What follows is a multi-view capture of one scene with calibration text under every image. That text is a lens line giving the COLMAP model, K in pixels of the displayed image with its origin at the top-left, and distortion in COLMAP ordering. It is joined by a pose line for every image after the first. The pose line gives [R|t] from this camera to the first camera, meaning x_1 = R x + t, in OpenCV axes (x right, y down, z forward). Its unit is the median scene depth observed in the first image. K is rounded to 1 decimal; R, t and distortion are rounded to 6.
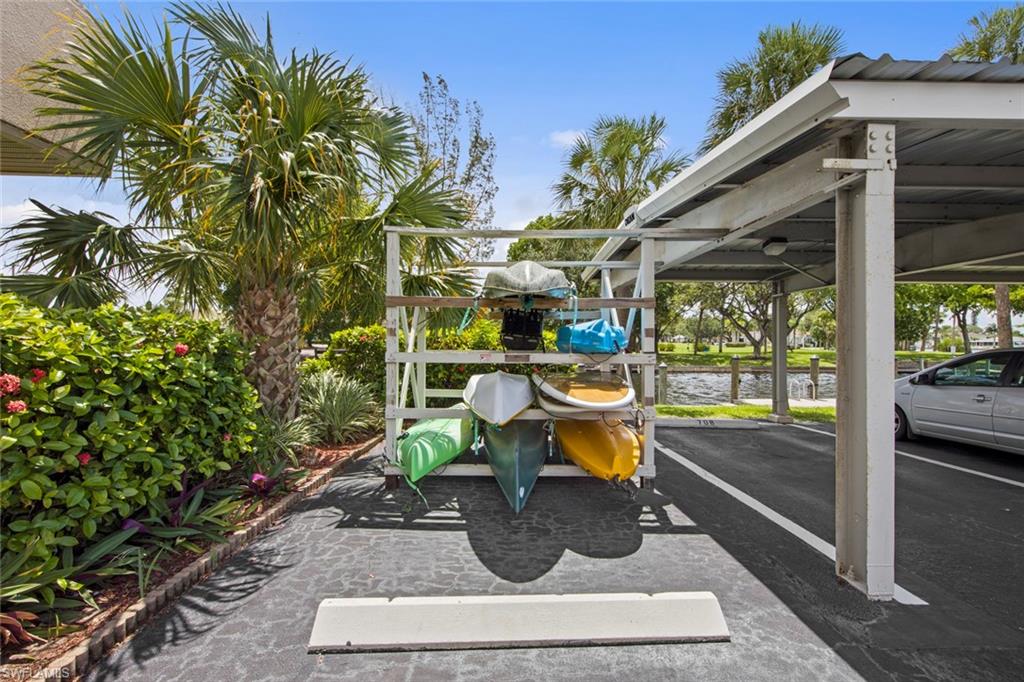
lens RADIAL K [[421.9, 0, 515.9], [0, 421.9, 341.7], [0, 0, 1]] dist [0.006392, -0.001996]
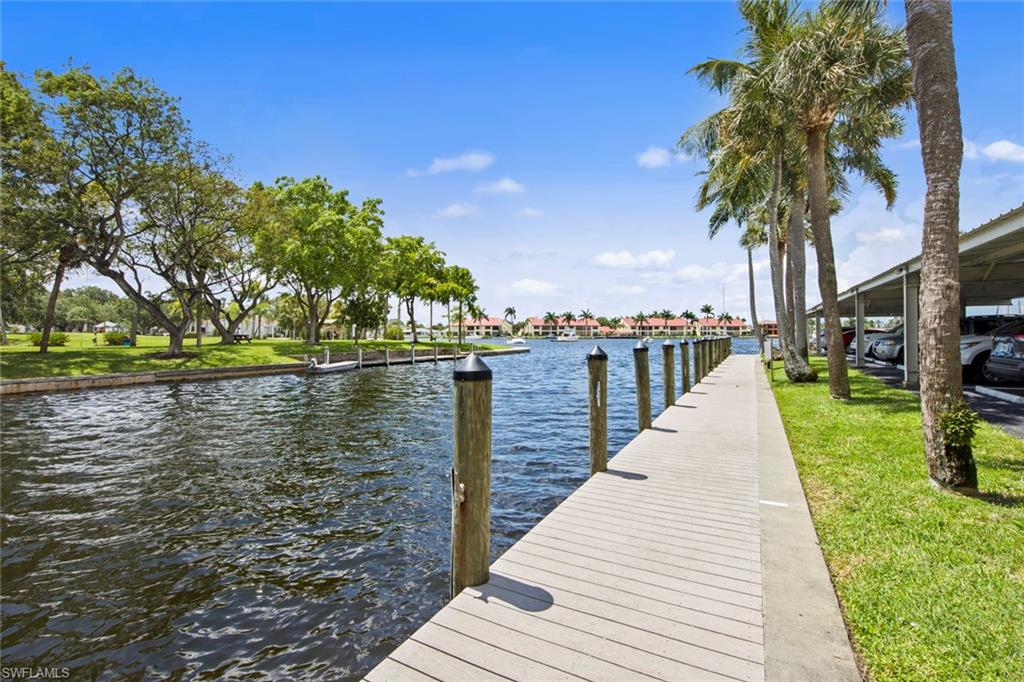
lens RADIAL K [[465.5, 0, 514.4], [0, 465.5, 335.5], [0, 0, 1]] dist [0.001929, 0.000044]
pose [[0.483268, -0.006985, 0.875445, 0.119033], [0.001410, 0.999973, 0.007200, 0.004211], [-0.875472, -0.002245, 0.483264, 0.146590]]
